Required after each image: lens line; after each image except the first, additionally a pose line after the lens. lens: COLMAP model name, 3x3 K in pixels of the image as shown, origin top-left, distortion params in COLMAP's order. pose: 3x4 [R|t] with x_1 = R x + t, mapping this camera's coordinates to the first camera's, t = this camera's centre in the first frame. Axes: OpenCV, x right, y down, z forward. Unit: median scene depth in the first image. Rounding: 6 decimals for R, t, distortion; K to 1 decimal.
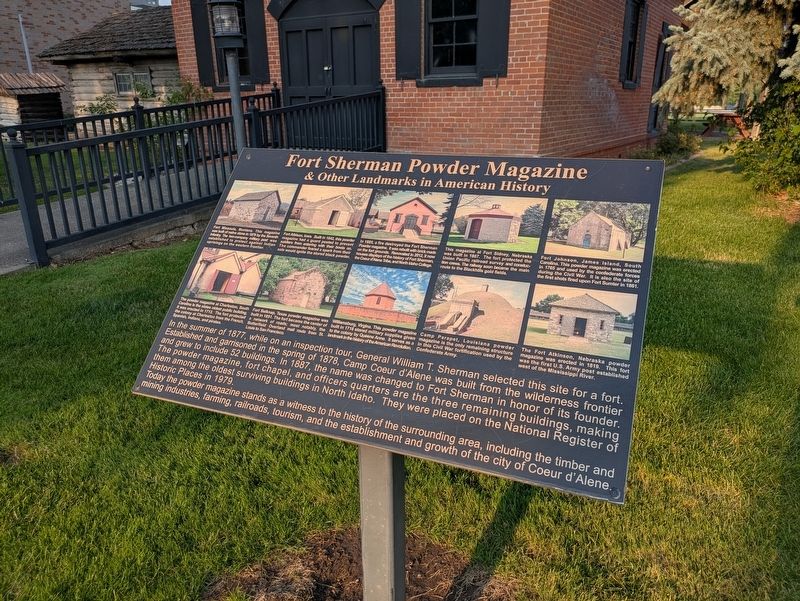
lens RADIAL K [[606.1, 0, 395.2], [0, 606.1, 305.3], [0, 0, 1]] dist [0.051552, -0.053464]
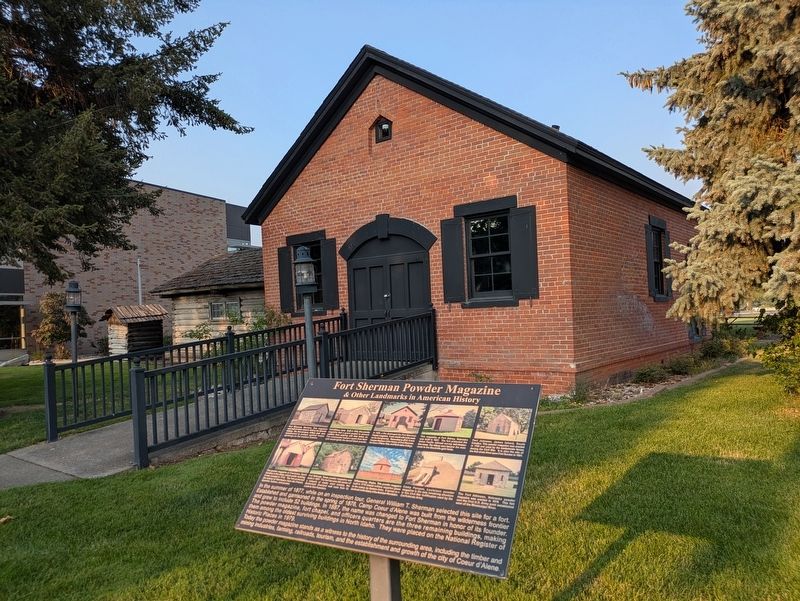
lens RADIAL K [[606.1, 0, 402.1], [0, 606.1, 302.3], [0, 0, 1]] dist [0.051552, -0.053464]
pose [[0.995202, -0.032783, -0.092189, 0.061391], [0.000259, 0.943077, -0.332574, 0.036883], [0.097844, 0.330955, 0.938560, -0.226195]]
